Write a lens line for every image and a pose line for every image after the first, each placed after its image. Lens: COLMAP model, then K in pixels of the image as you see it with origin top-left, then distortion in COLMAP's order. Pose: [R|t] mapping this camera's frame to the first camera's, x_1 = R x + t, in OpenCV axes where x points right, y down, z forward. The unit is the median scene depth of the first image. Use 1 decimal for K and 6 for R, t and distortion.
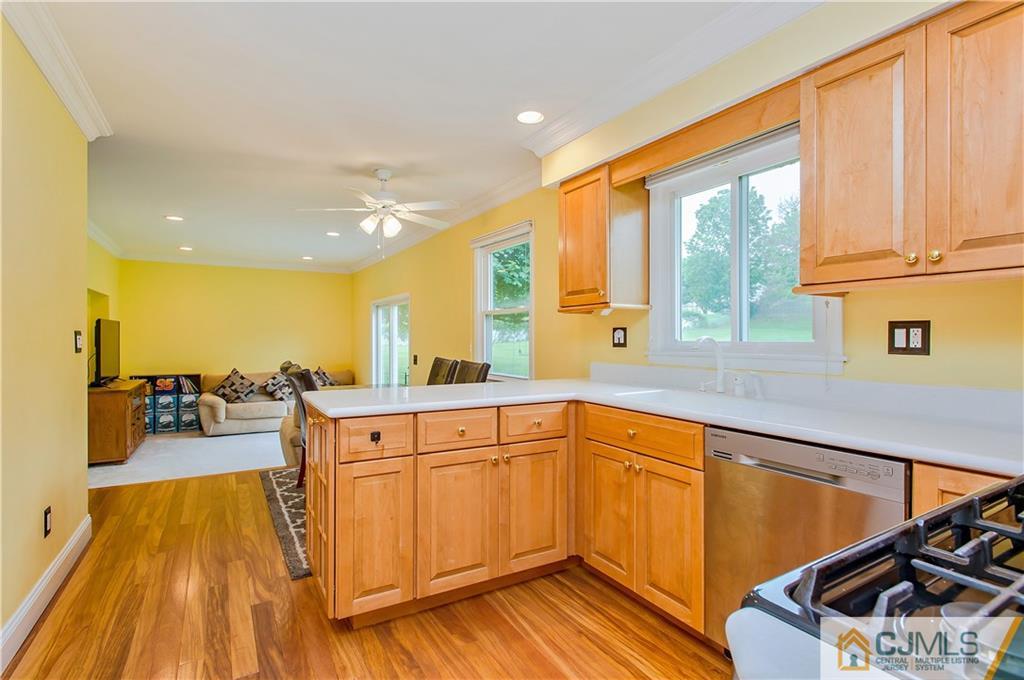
lens RADIAL K [[501.3, 0, 514.8], [0, 501.3, 336.4], [0, 0, 1]] dist [-0.002887, -0.000544]
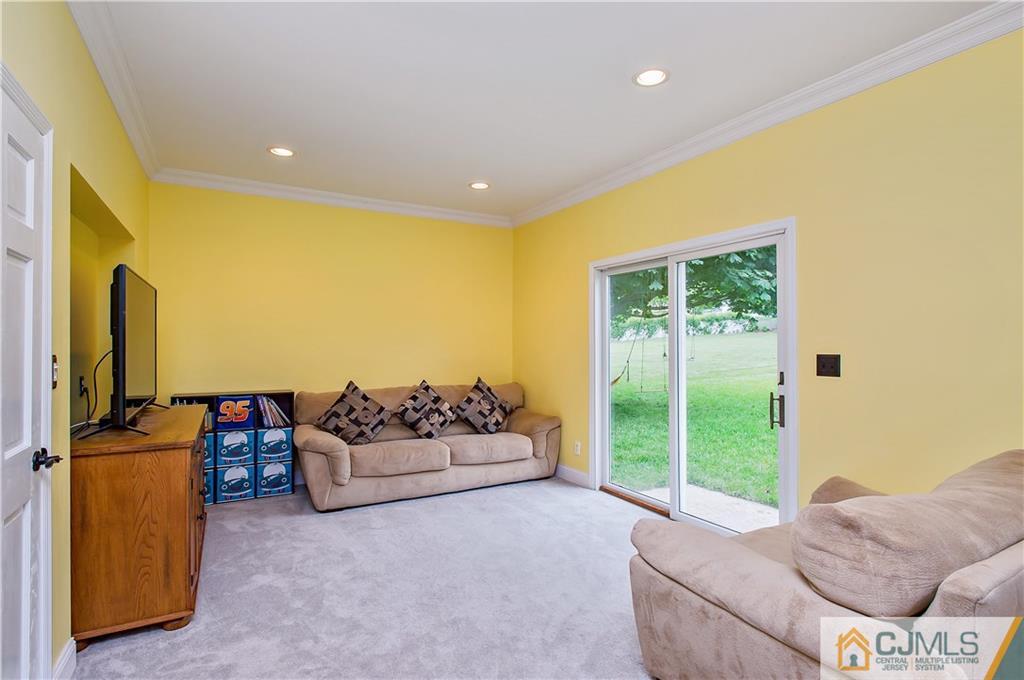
lens RADIAL K [[501.3, 0, 509.3], [0, 501.3, 342.8], [0, 0, 1]] dist [-0.002887, -0.000544]
pose [[0.999997, -0.000159, -0.002478, -0.387891], [0.000156, 1.000000, -0.000957, 0.021474], [0.002478, 0.000957, 0.999996, 0.444317]]
